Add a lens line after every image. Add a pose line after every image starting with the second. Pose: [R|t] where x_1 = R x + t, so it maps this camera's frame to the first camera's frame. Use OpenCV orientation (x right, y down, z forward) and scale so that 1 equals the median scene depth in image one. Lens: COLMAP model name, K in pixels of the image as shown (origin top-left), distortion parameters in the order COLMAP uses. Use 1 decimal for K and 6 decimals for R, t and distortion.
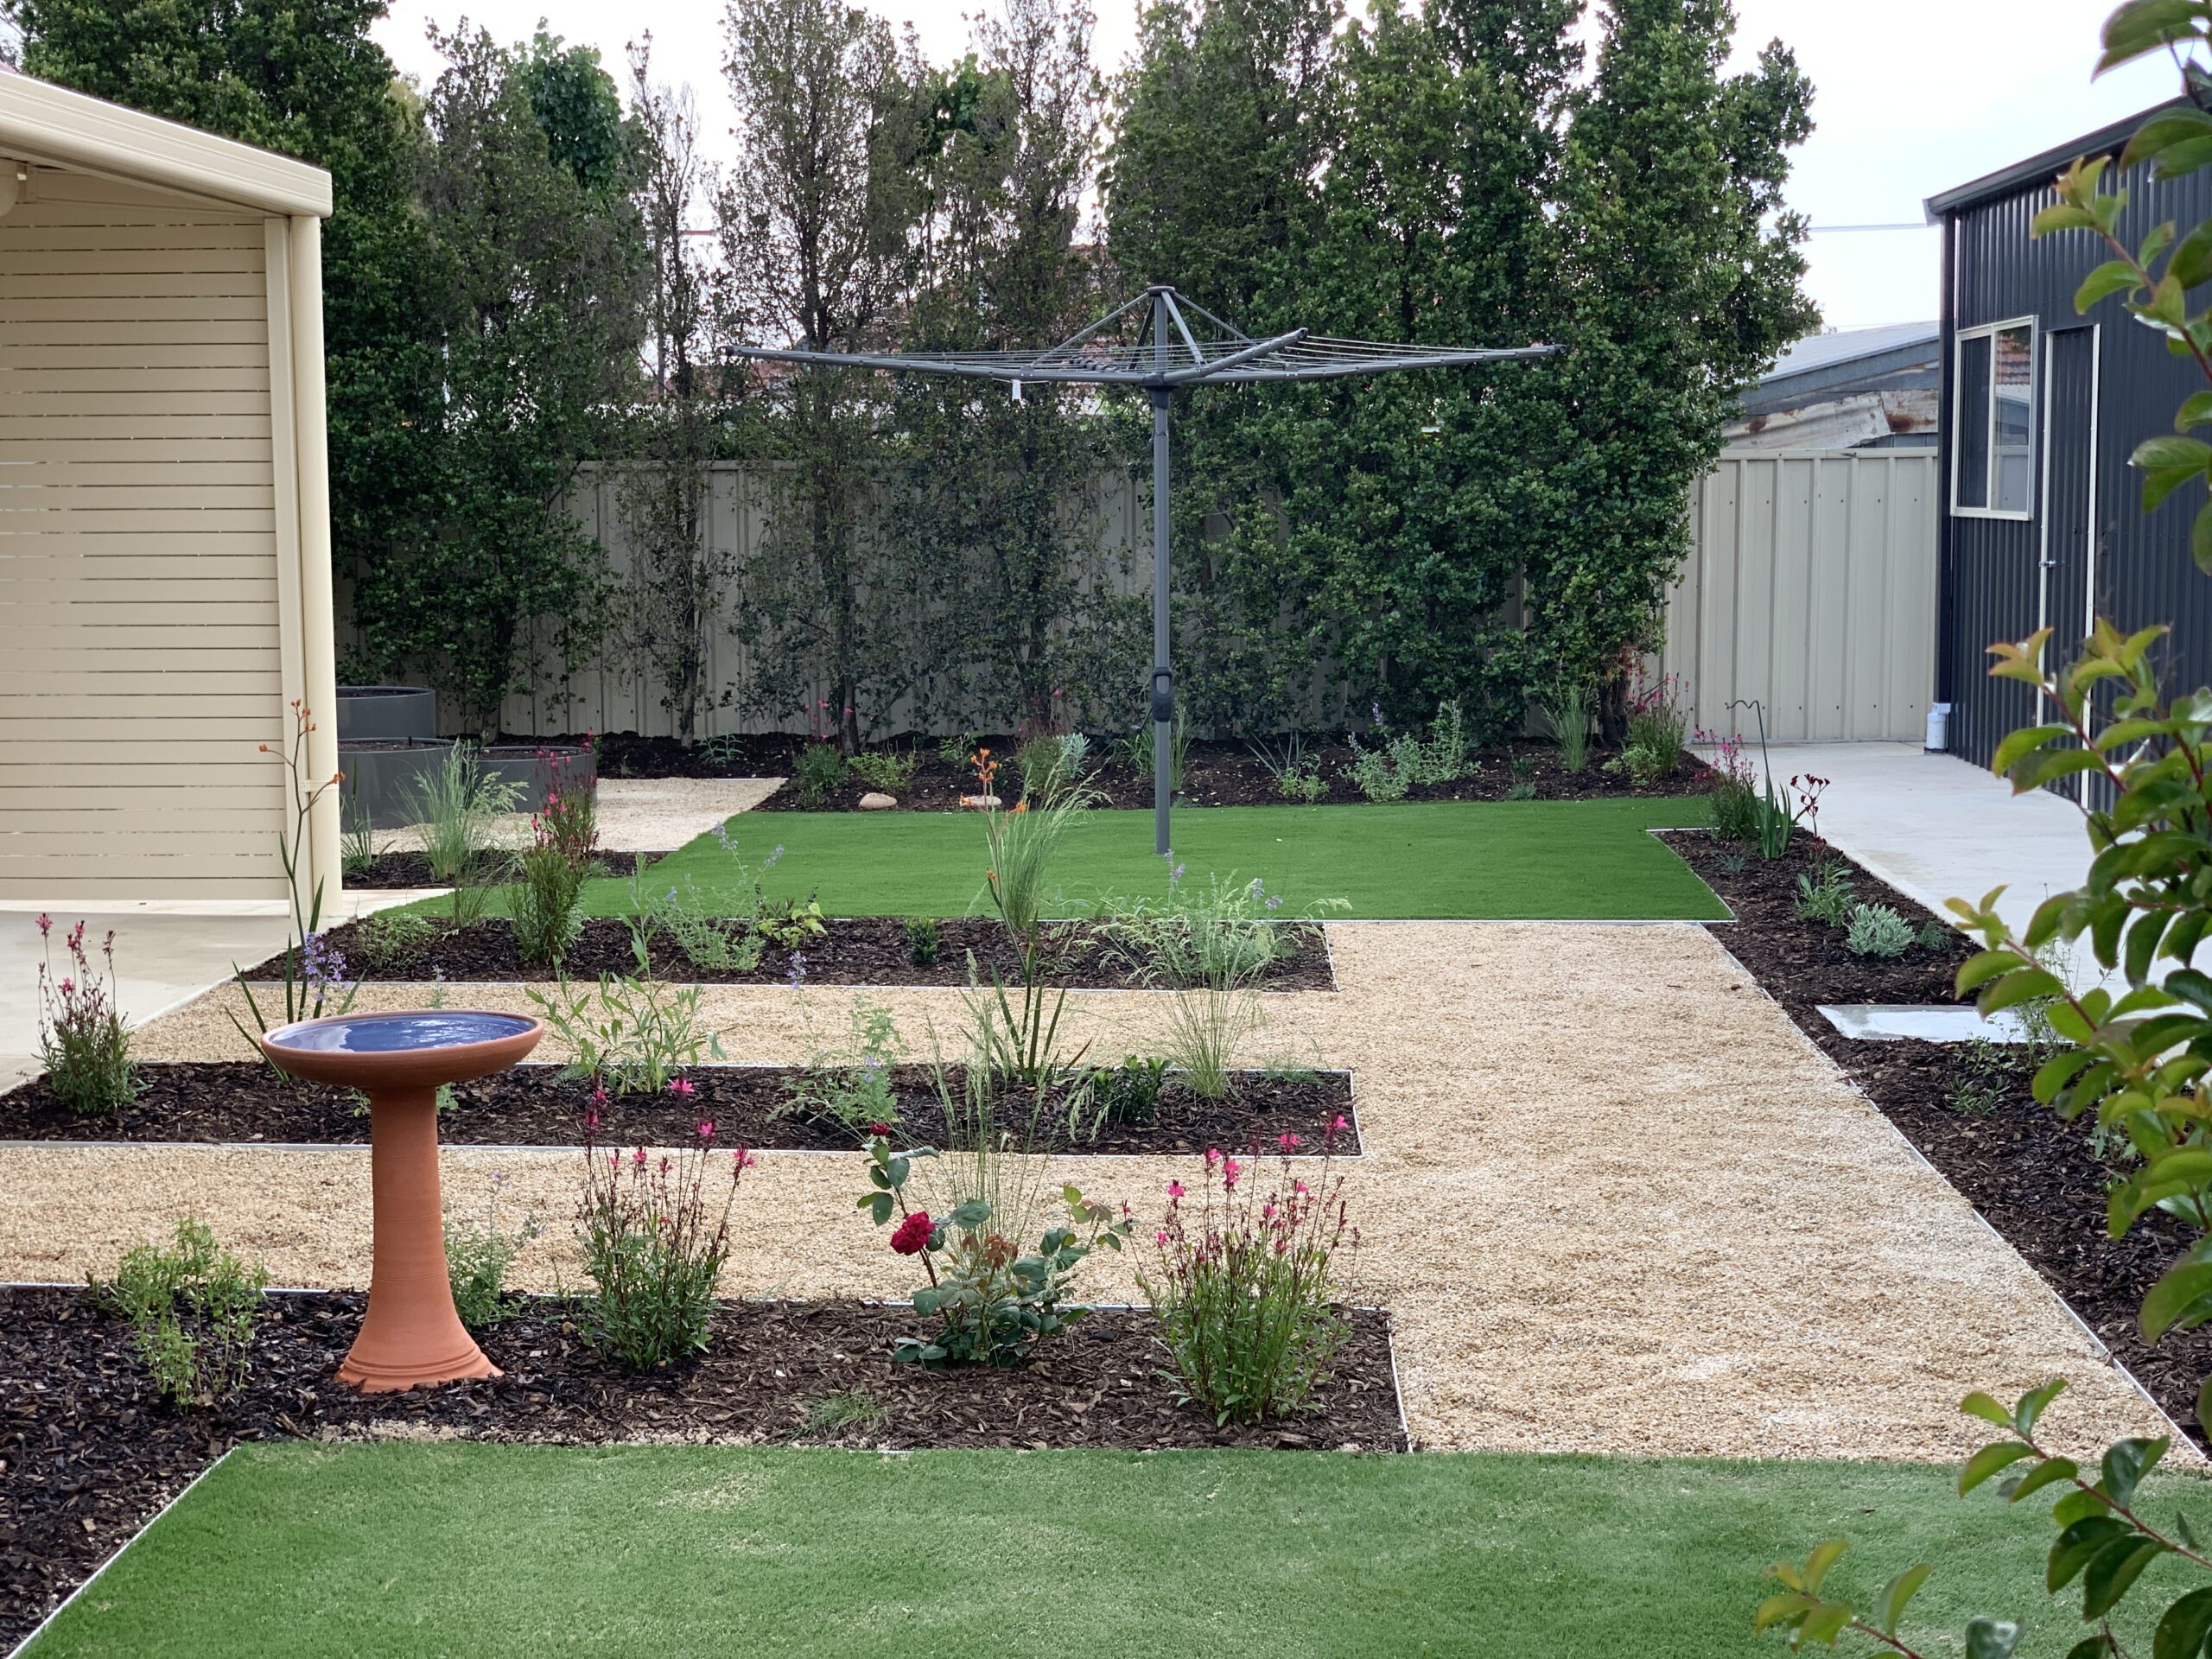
lens RADIAL K [[3187.1, 0, 1106.0], [0, 3187.1, 829.5], [0, 0, 1]] dist [-0.018933, -0.114840]
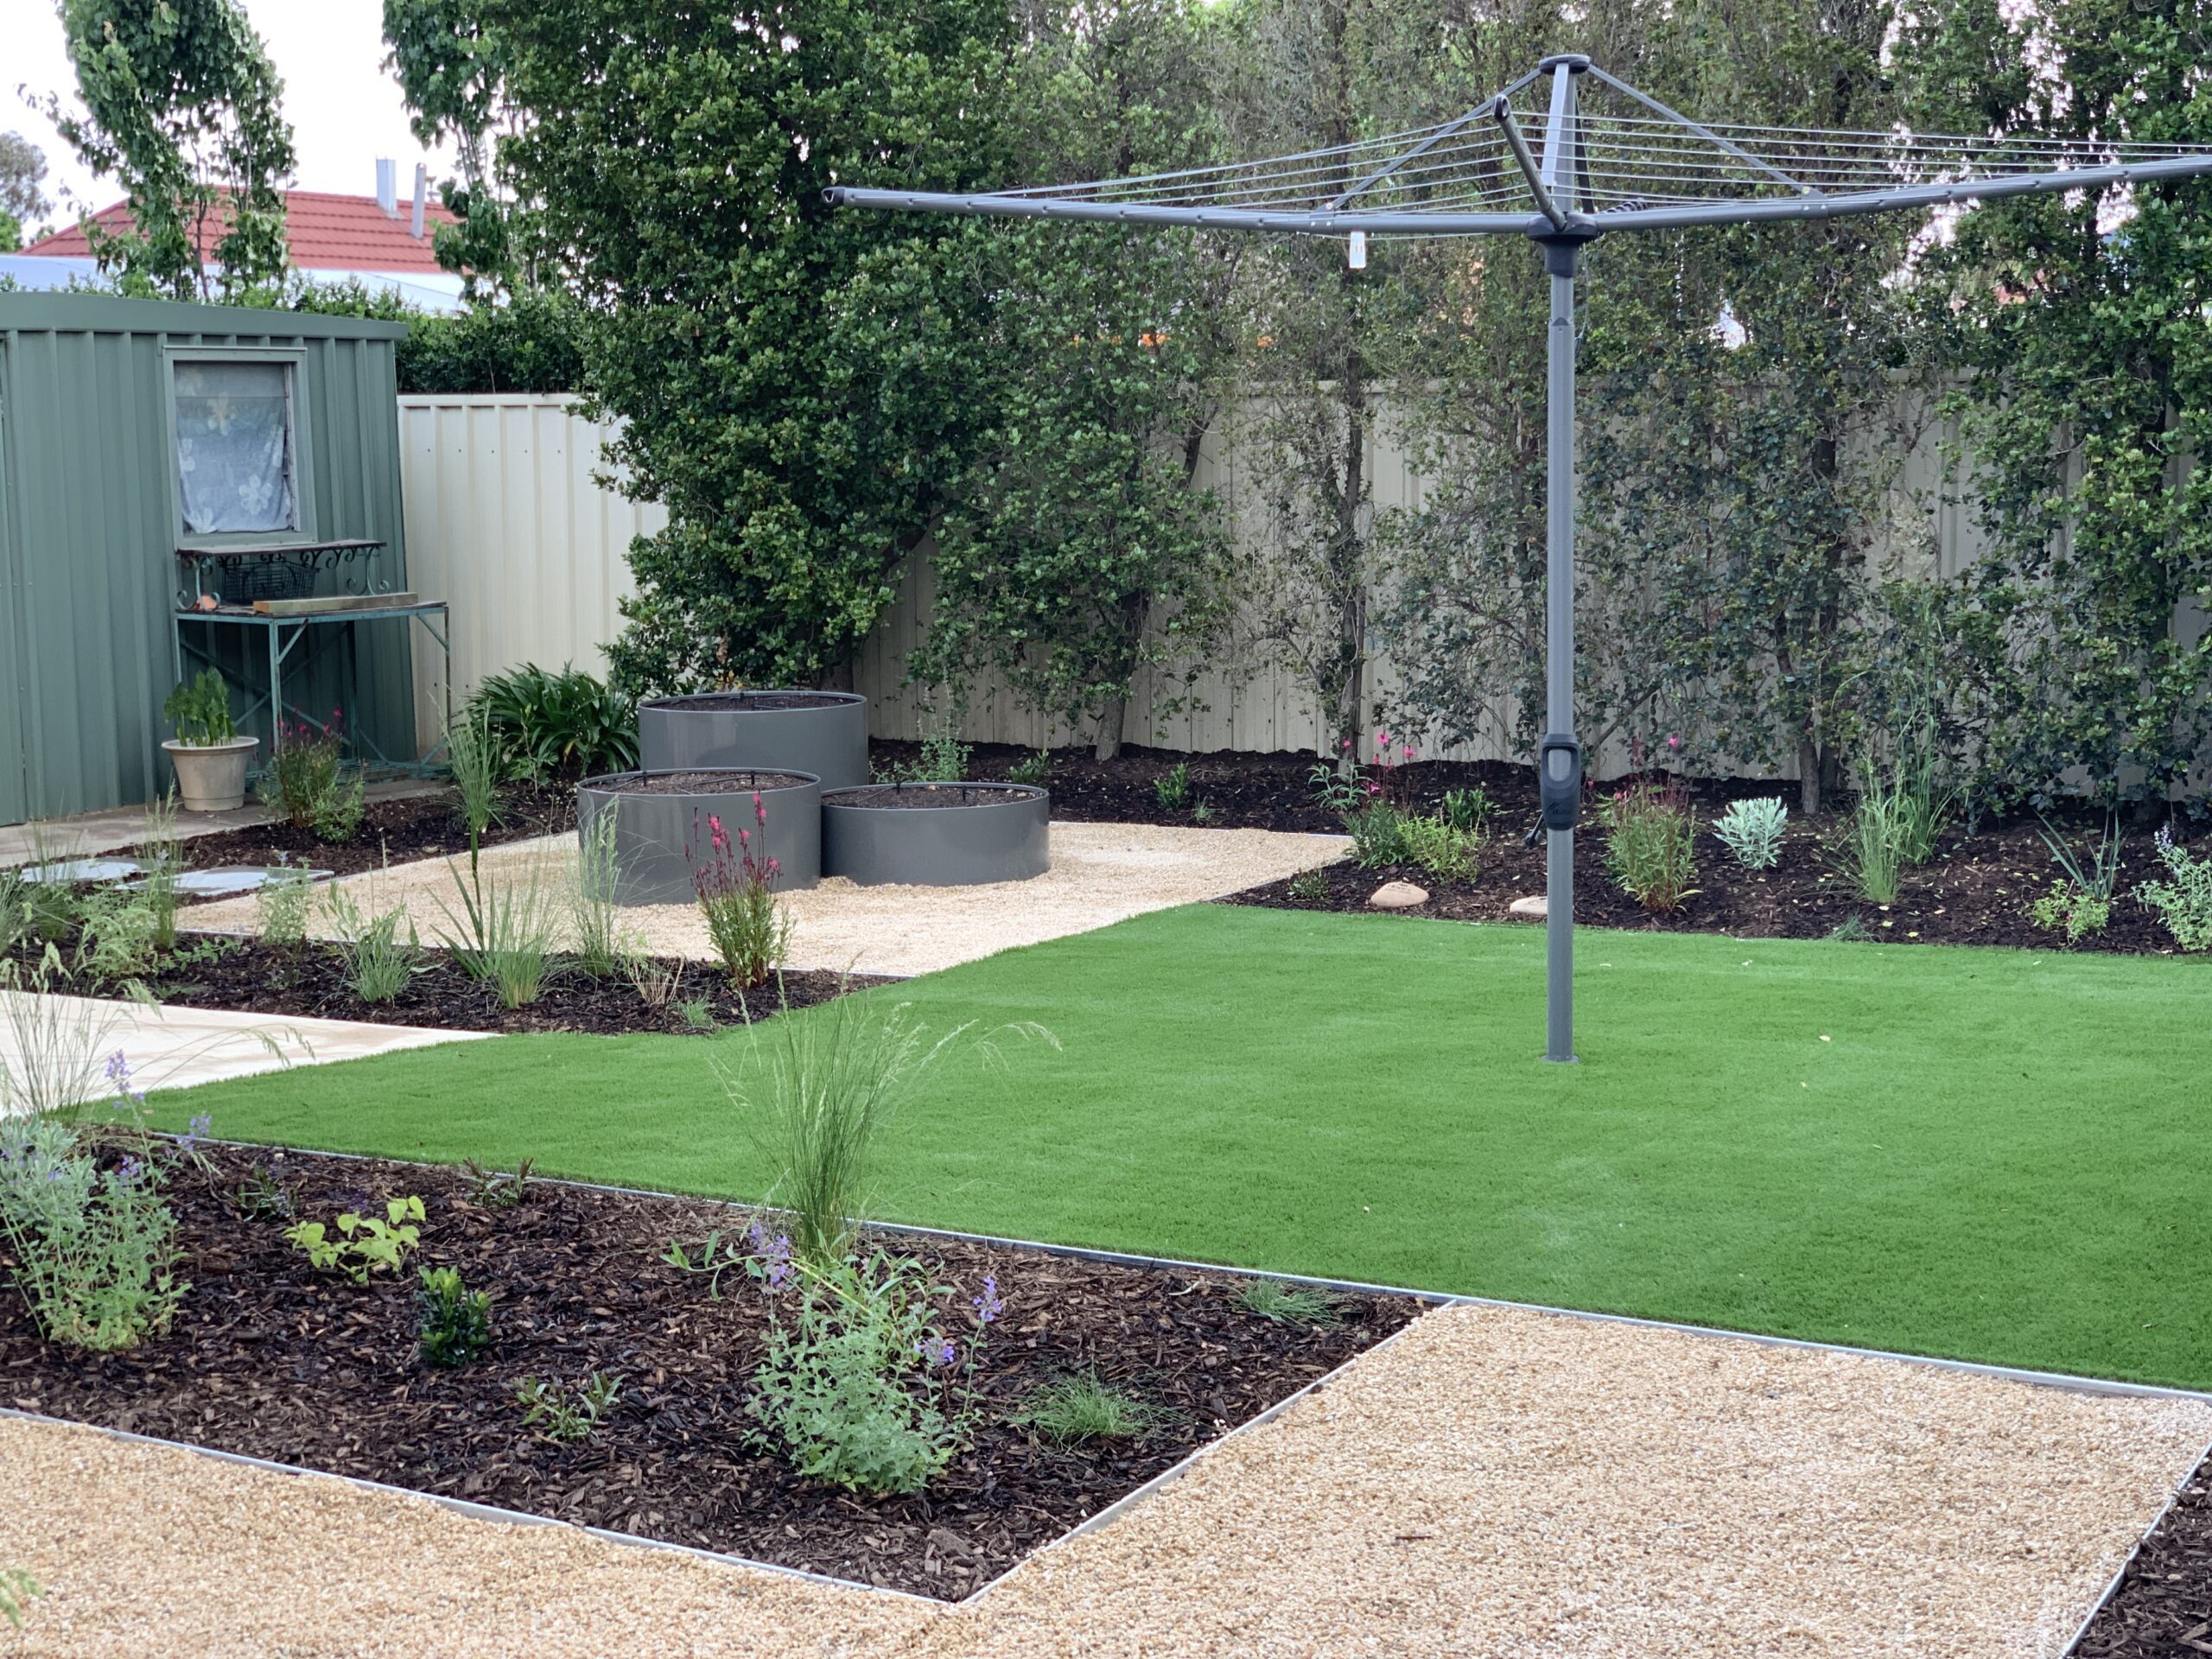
lens RADIAL K [[3187.1, 0, 1106.0], [0, 3187.1, 829.5], [0, 0, 1]] dist [-0.018933, -0.114840]
pose [[0.880412, 0.050722, -0.471490, 0.172121], [-0.038433, 0.998625, 0.035664, -0.040912], [0.472650, -0.013279, 0.881150, 0.369909]]
